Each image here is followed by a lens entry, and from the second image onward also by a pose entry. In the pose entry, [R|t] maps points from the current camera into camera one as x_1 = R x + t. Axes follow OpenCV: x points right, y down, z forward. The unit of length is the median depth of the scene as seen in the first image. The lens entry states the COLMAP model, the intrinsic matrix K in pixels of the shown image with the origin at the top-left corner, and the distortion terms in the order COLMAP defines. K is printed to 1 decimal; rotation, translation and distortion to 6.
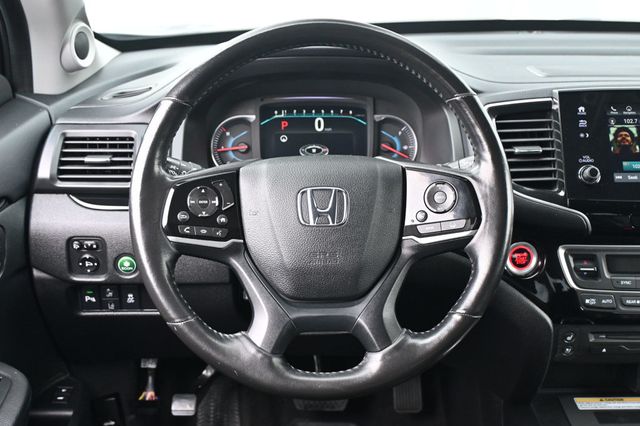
lens RADIAL K [[759.1, 0, 320.0], [0, 759.1, 213.0], [0, 0, 1]] dist [0.011139, 0.010035]
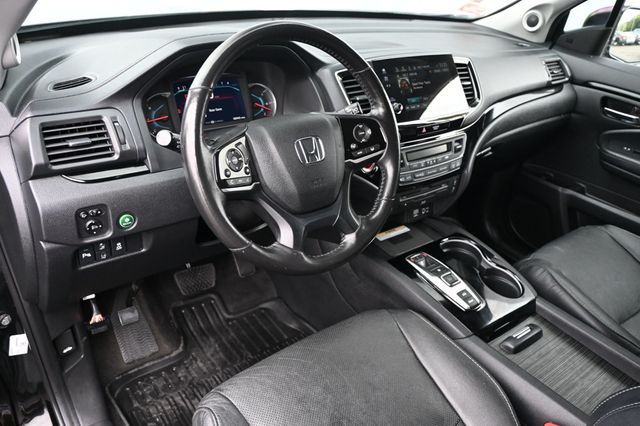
lens RADIAL K [[502.9, 0, 320.0], [0, 502.9, 213.0], [0, 0, 1]] dist [-0.004852, -0.003228]
pose [[0.812502, -0.226605, 0.537114, -0.456094], [0.143044, 0.970688, 0.193143, -0.063443], [-0.565137, -0.080098, 0.821100, 0.125412]]
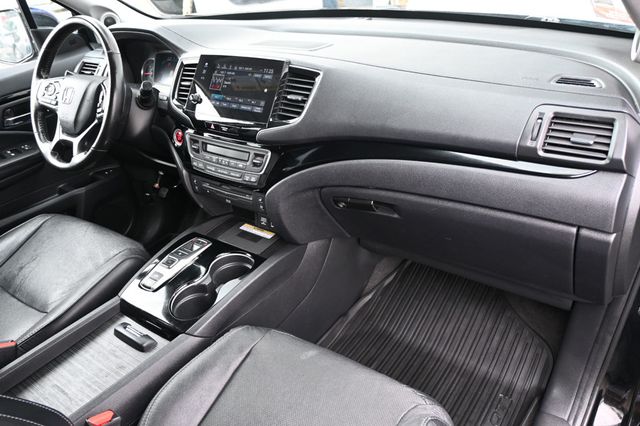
lens RADIAL K [[502.9, 0, 320.0], [0, 502.9, 213.0], [0, 0, 1]] dist [-0.004852, -0.003228]
pose [[0.781488, 0.234380, -0.578224, 1.386790], [-0.139146, 0.968890, 0.204673, -0.072632], [0.608206, -0.079492, 0.789789, 0.149444]]
